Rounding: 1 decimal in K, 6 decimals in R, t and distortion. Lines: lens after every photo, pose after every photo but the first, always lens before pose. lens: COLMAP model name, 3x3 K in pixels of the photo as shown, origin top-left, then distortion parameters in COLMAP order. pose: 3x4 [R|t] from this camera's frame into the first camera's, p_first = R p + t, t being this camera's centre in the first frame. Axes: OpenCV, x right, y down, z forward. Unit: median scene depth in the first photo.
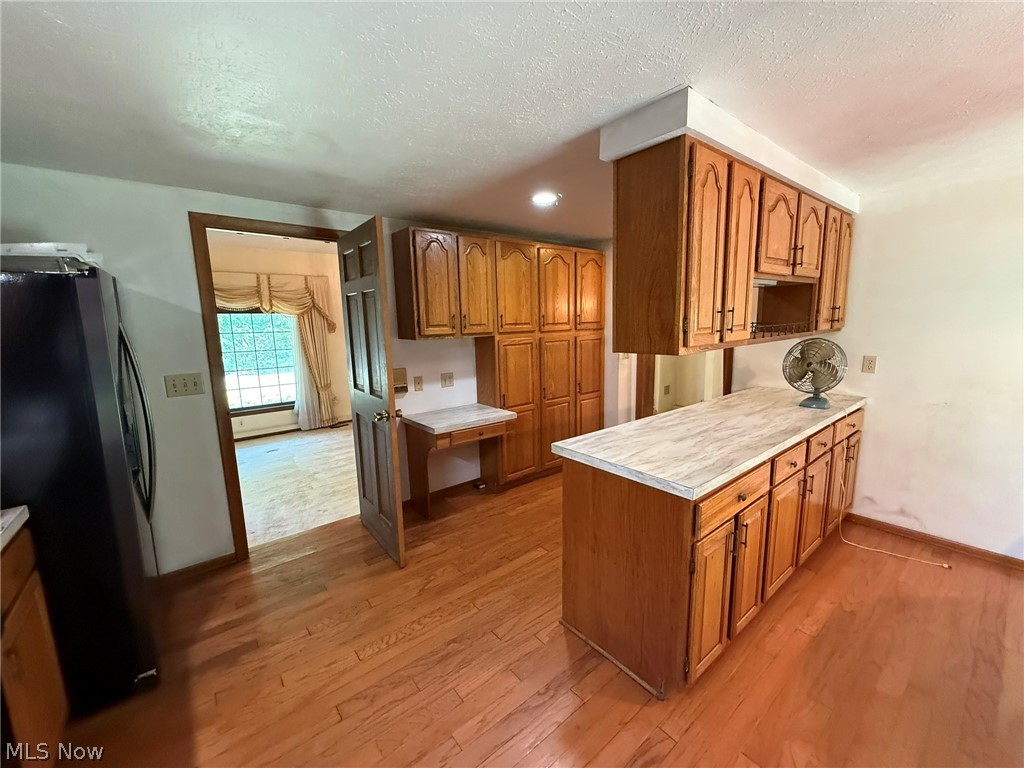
lens RADIAL K [[408.4, 0, 511.3], [0, 408.4, 385.5], [0, 0, 1]] dist [0.000705, 0.000076]
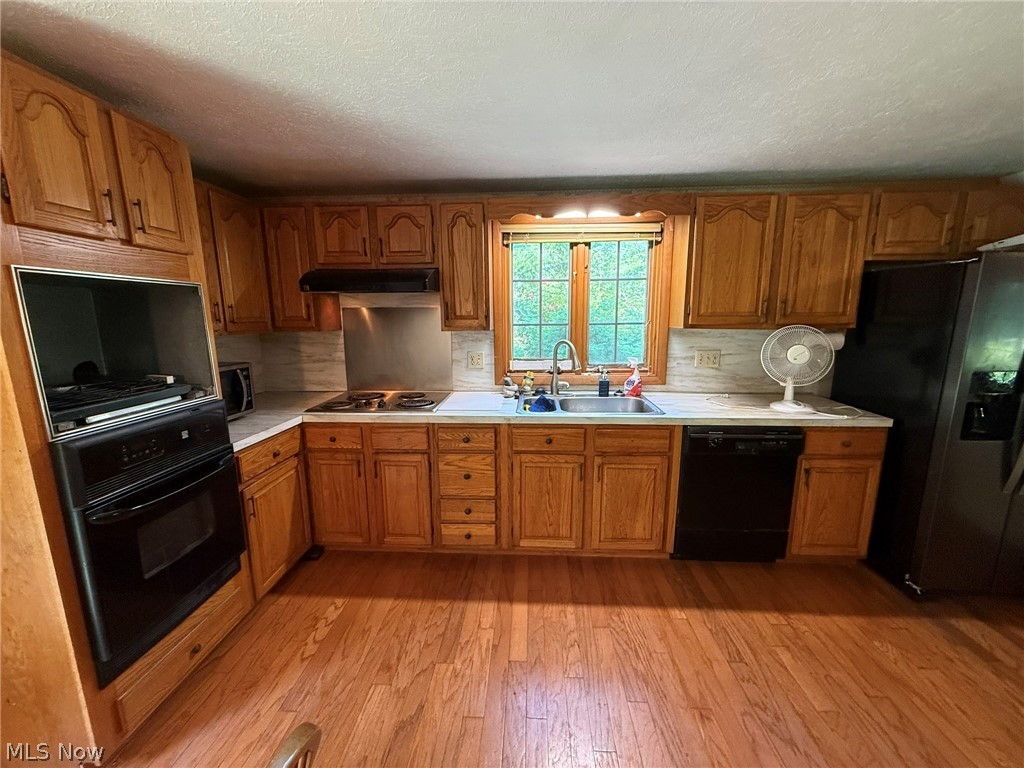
lens RADIAL K [[408.4, 0, 511.3], [0, 408.4, 385.5], [0, 0, 1]] dist [0.000705, 0.000076]
pose [[-0.660130, 0.158889, -0.734155, 0.691759], [-0.095490, 0.951691, 0.291830, -0.116664], [0.745057, 0.262750, -0.613068, 0.652126]]
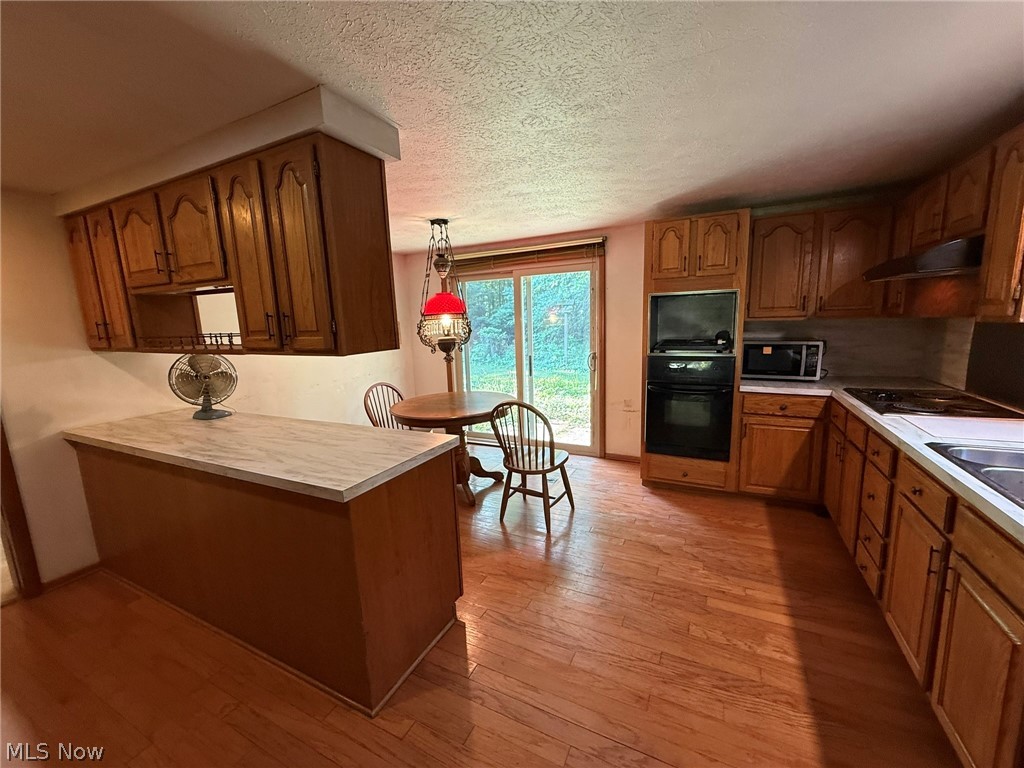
lens RADIAL K [[408.4, 0, 511.3], [0, 408.4, 385.5], [0, 0, 1]] dist [0.000705, 0.000076]
pose [[-0.417527, -0.104116, 0.902680, -0.674318], [0.188835, 0.961784, 0.198277, -0.123691], [-0.888827, 0.253243, -0.381910, 1.013788]]
